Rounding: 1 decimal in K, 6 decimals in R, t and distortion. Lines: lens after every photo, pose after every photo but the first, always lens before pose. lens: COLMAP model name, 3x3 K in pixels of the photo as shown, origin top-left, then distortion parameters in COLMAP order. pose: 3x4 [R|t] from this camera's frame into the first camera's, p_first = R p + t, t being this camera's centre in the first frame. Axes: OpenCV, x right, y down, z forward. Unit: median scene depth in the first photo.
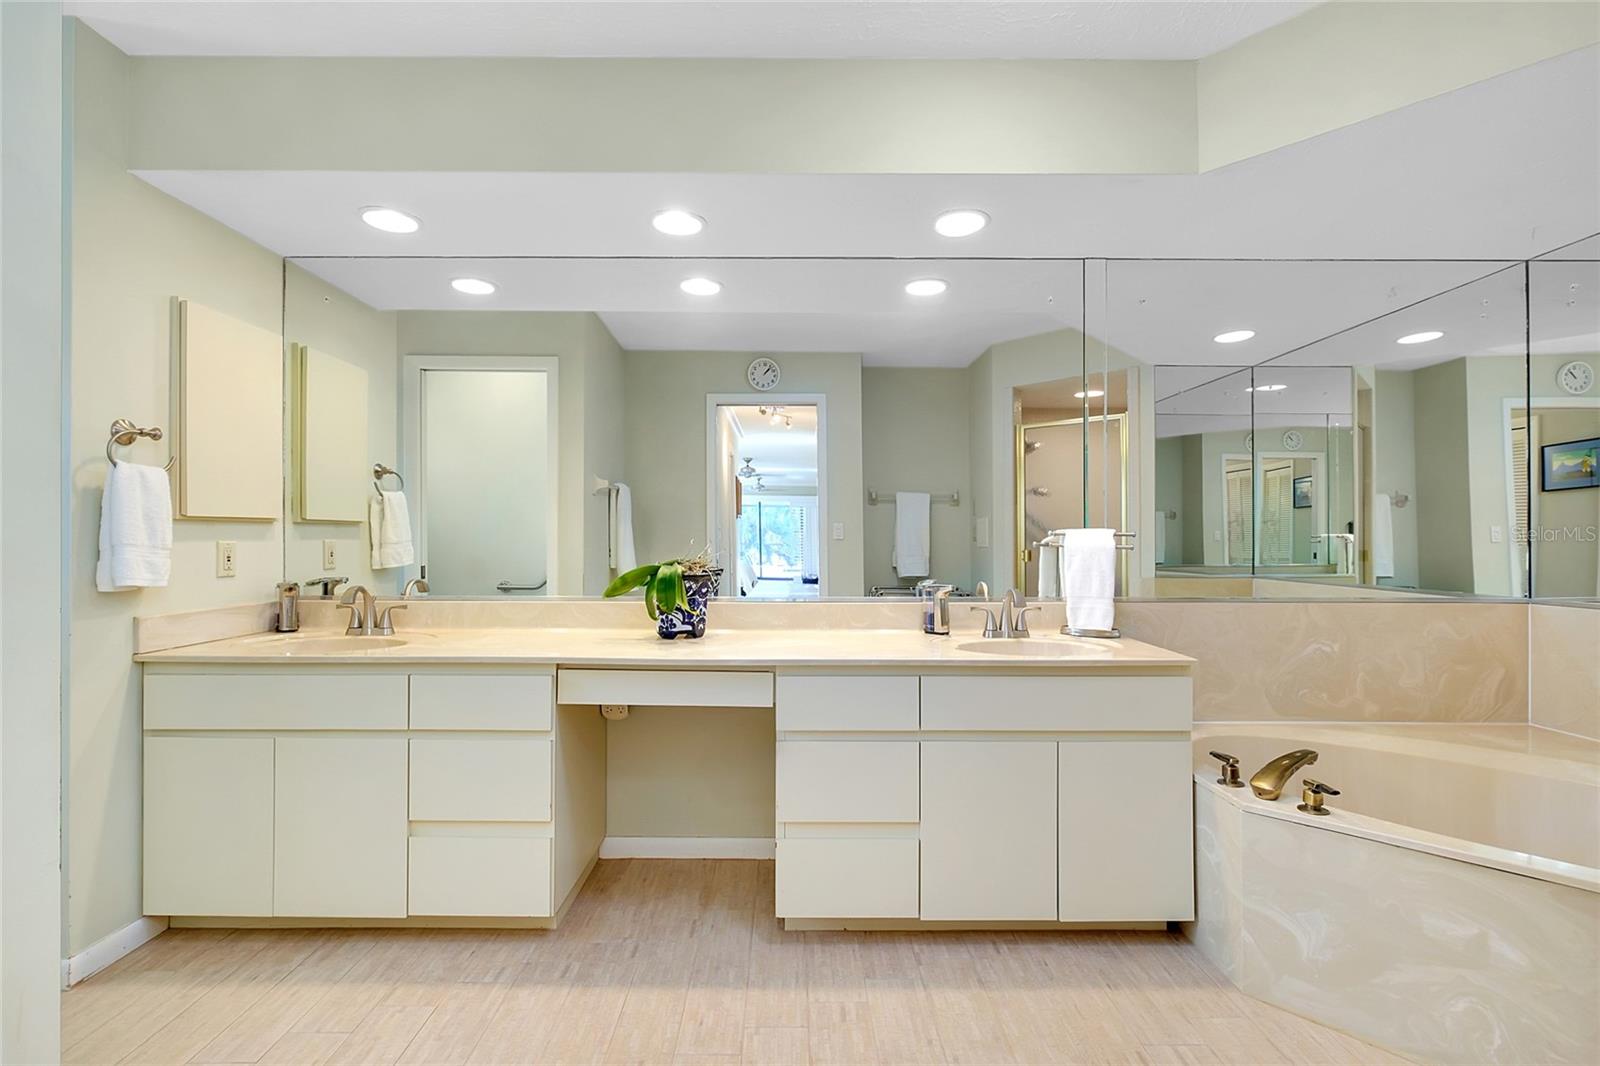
lens RADIAL K [[706.4, 0, 794.9], [0, 706.4, 532.6], [0, 0, 1]] dist [0.000951, 0.000319]
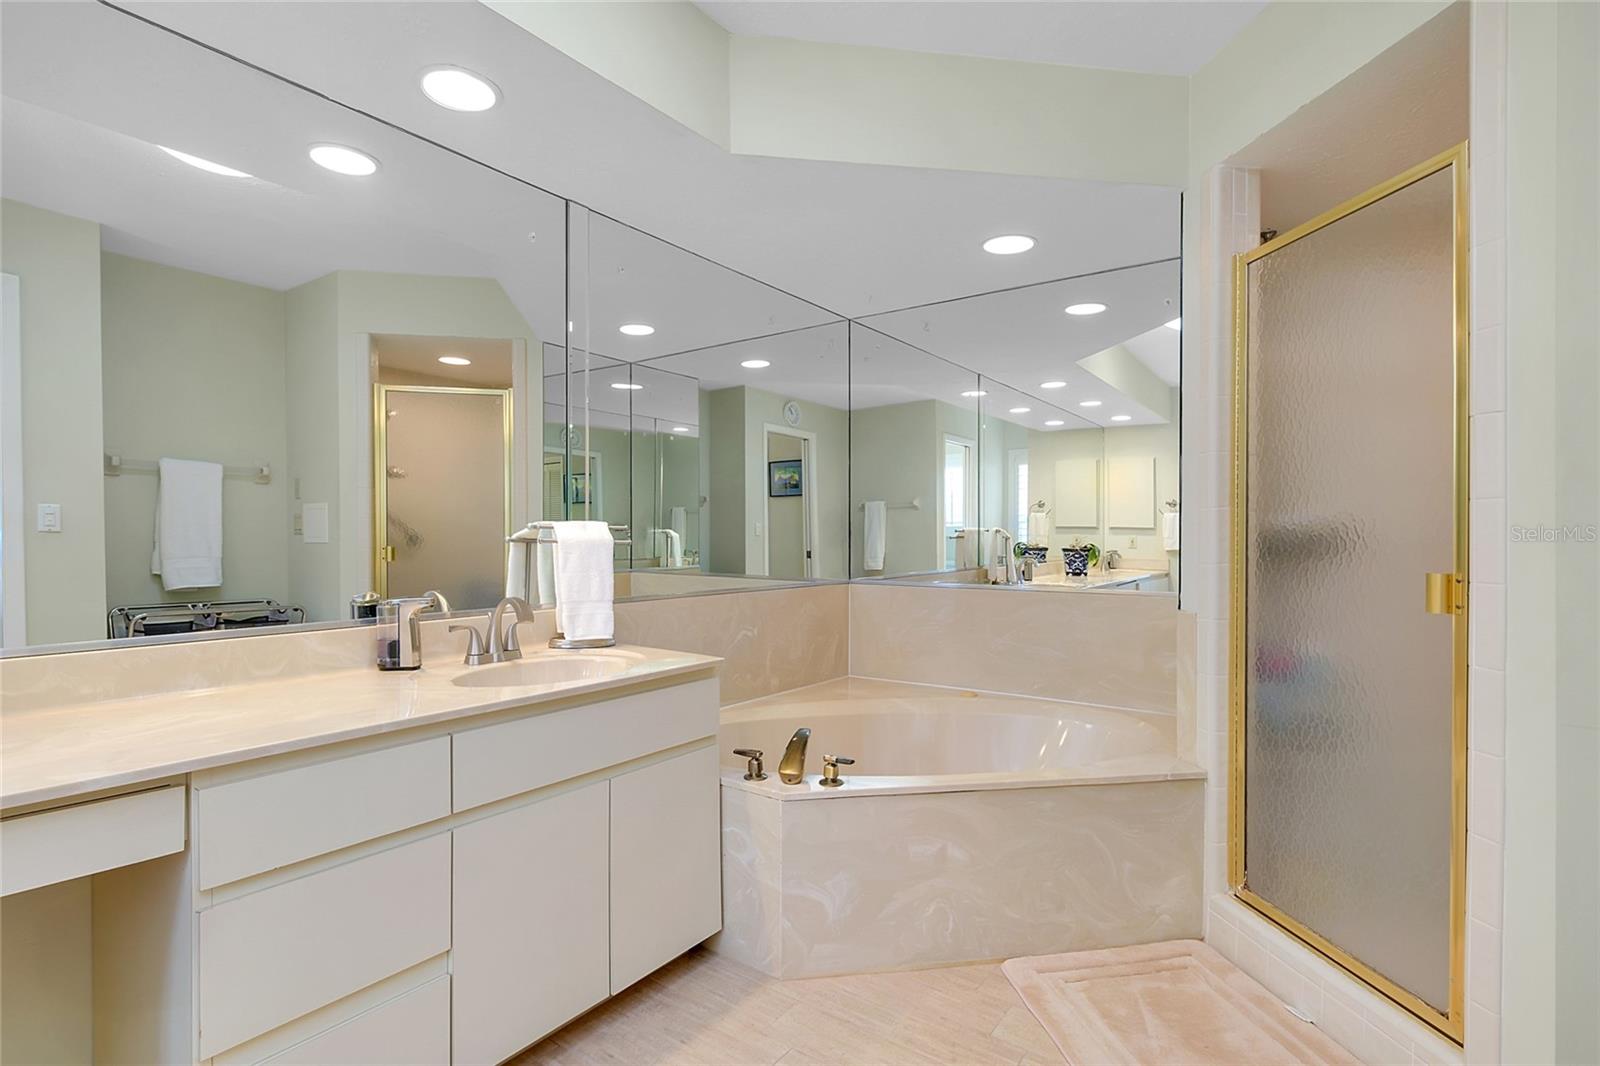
lens RADIAL K [[781.9, 0, 798.4], [0, 781.9, 536.9], [0, 0, 1]] dist [0.008751, 0.000013]
pose [[0.592958, -0.000889, 0.805233, -0.190213], [-0.011595, 0.999886, 0.009642, 0.001479], [-0.805150, -0.015054, 0.592881, 0.233994]]
